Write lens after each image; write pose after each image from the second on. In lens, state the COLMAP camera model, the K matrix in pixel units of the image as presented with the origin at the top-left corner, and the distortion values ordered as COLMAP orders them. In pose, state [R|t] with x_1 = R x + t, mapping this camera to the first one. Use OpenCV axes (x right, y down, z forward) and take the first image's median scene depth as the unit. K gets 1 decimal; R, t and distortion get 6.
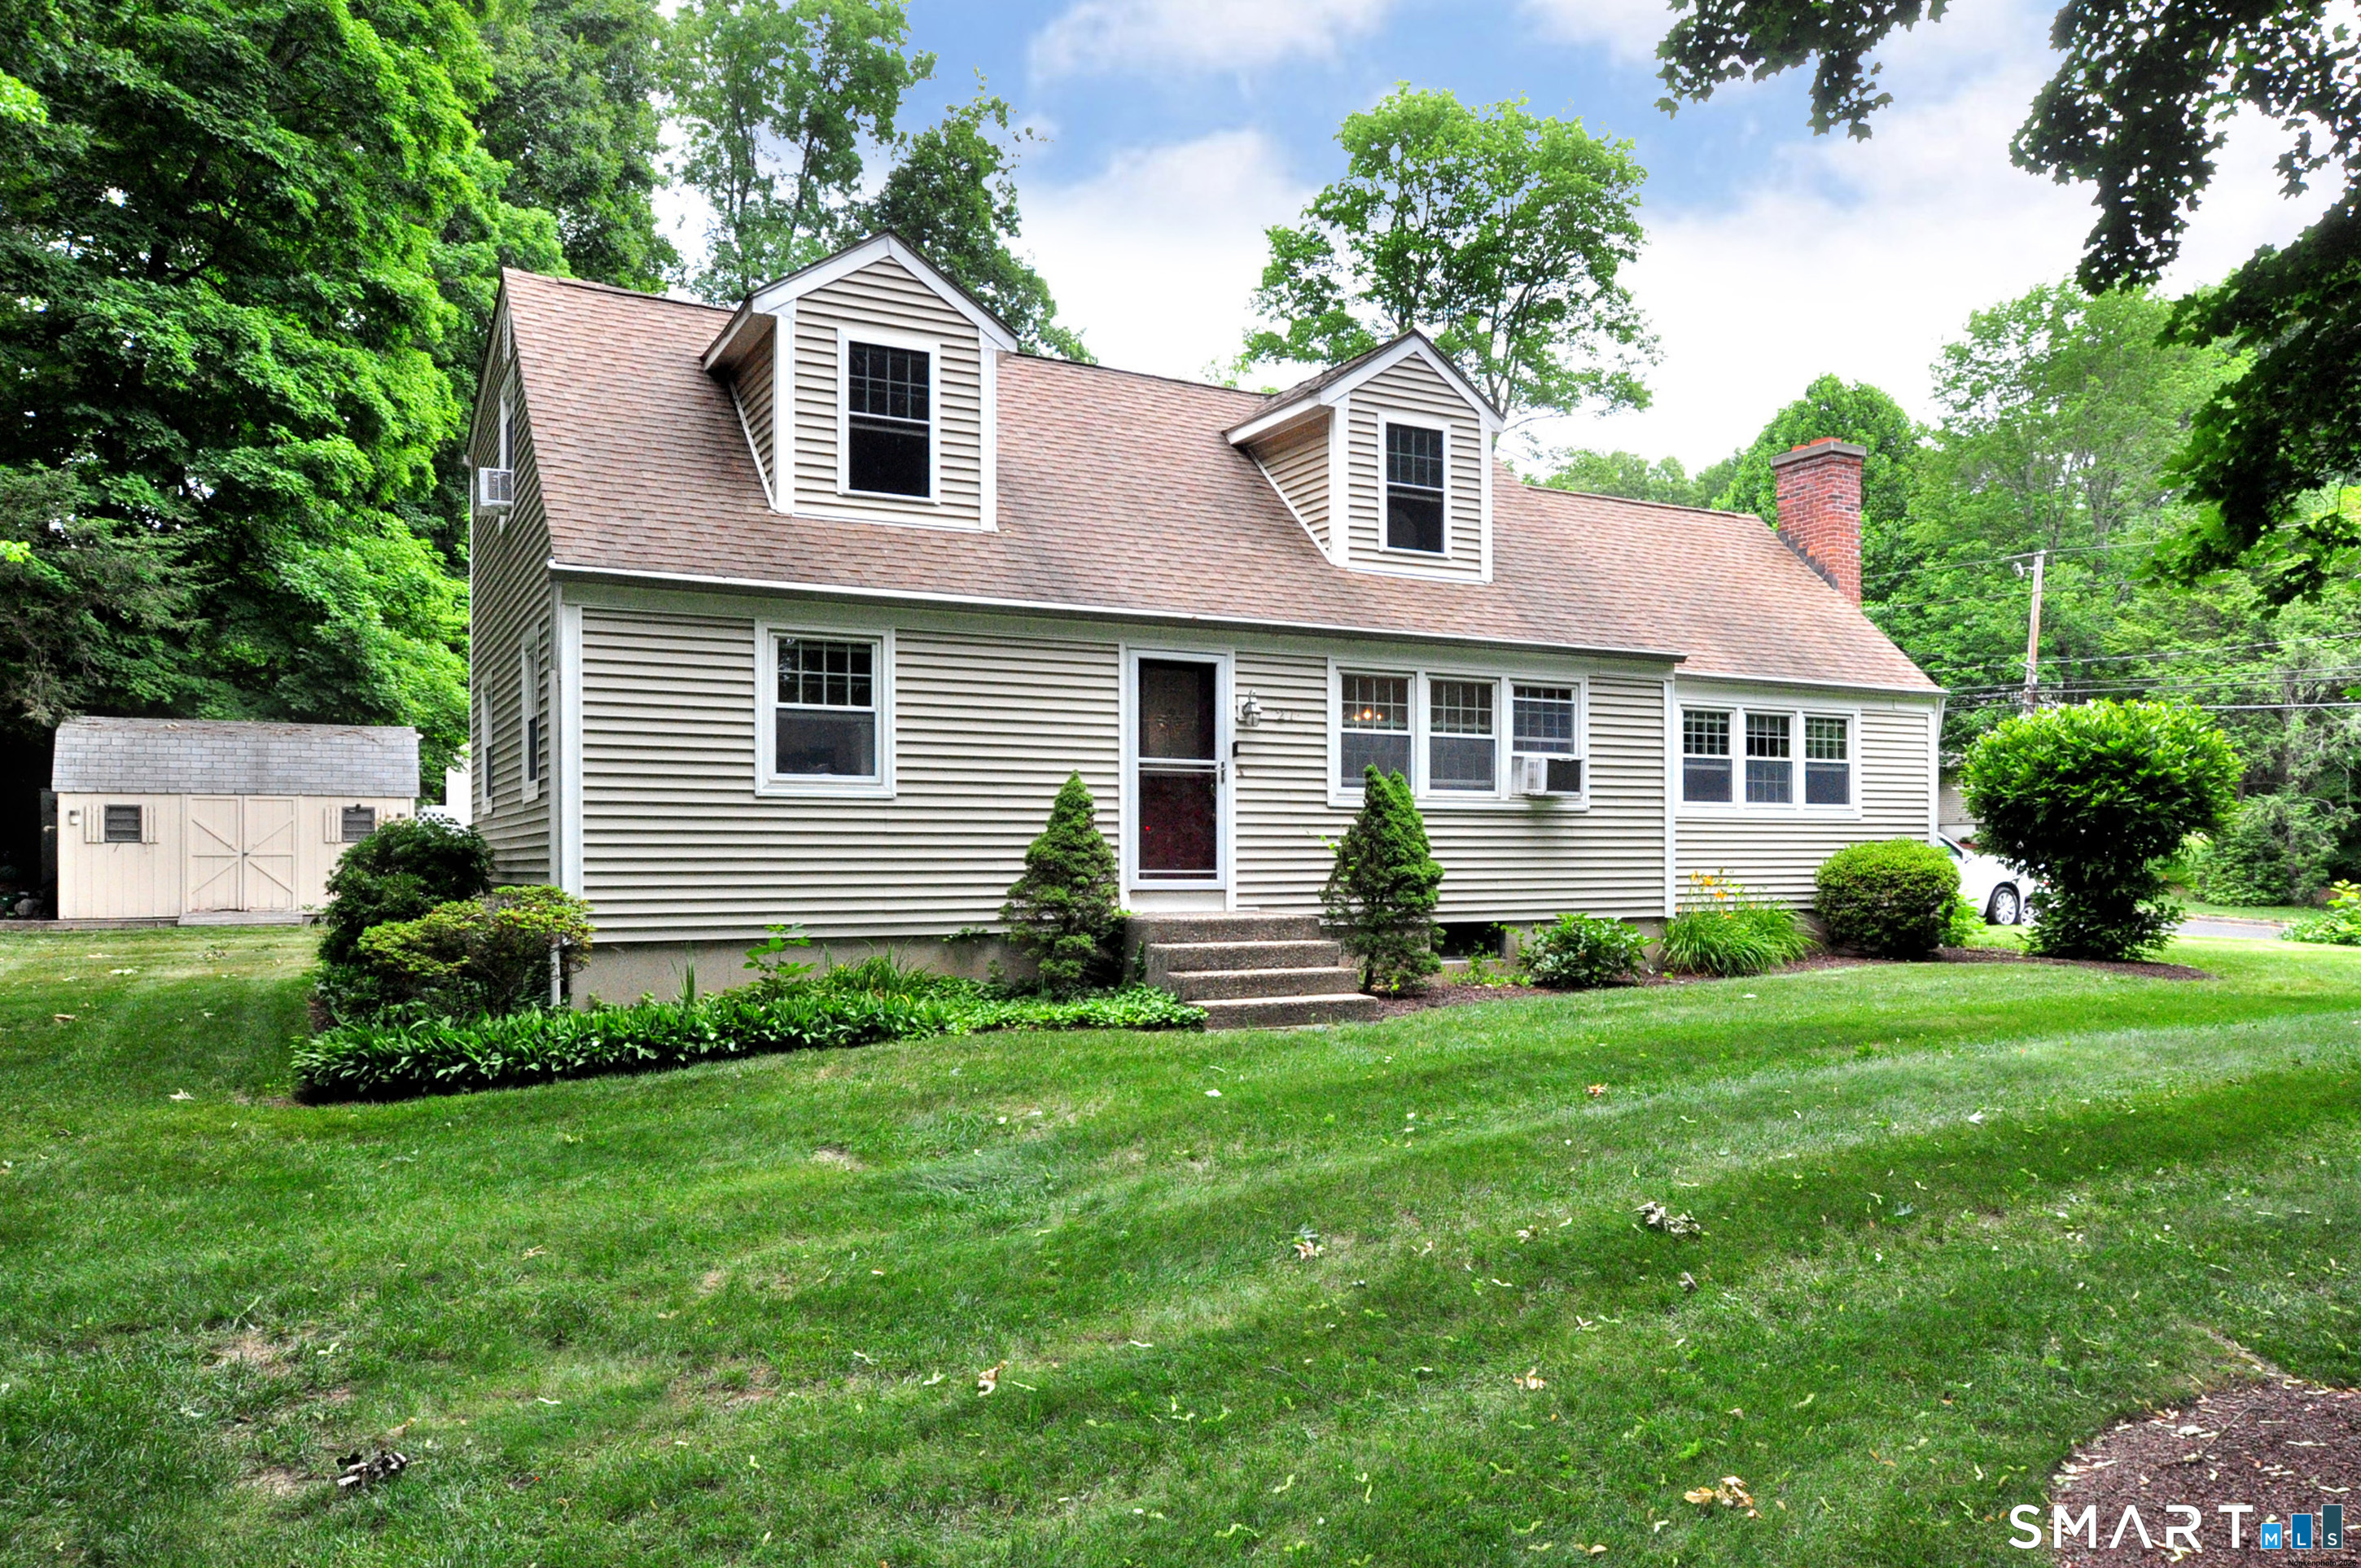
lens RADIAL K [[1928.0, 0, 1180.5], [0, 1928.0, 784.0], [0, 0, 1]] dist [-0.036943, -0.001360]
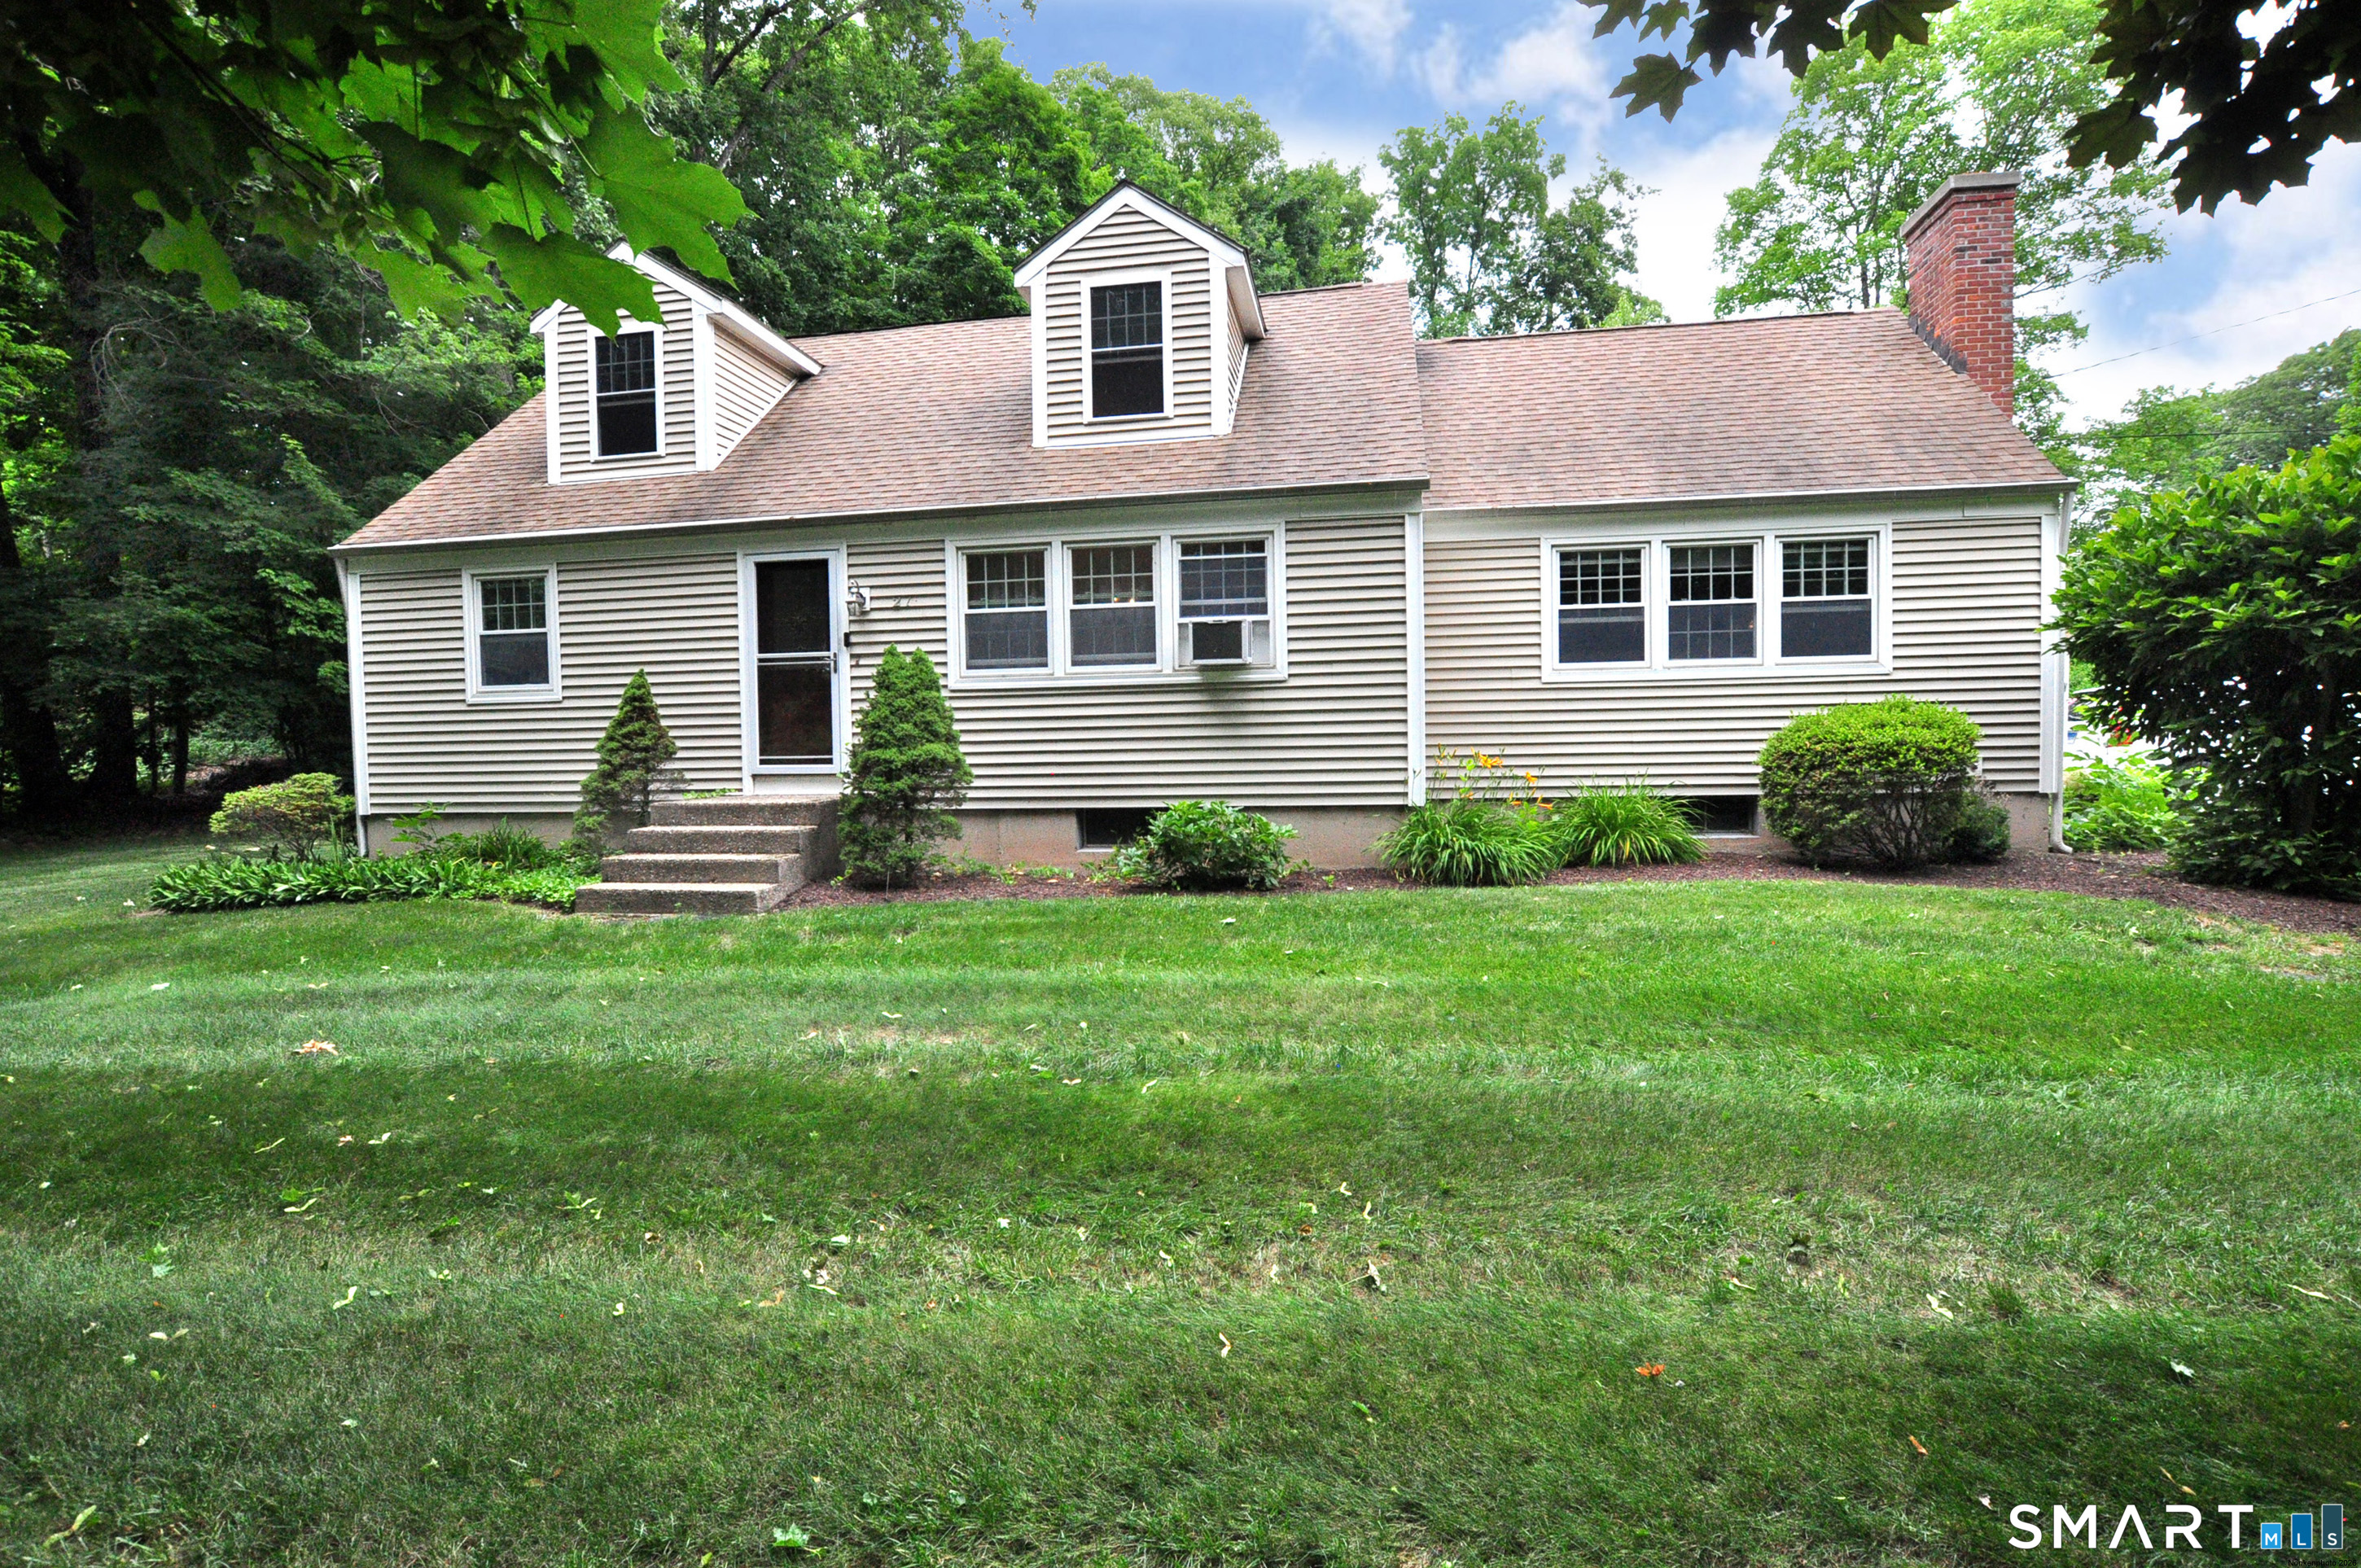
lens RADIAL K [[1106.2, 0, 1187.3], [0, 1106.2, 775.3], [0, 0, 1]] dist [-0.033028, 0.000297]
pose [[0.755247, 0.001509, -0.655438, 0.505444], [0.041191, 0.997911, 0.049761, 0.030071], [0.654144, -0.064580, 0.753608, 0.604021]]
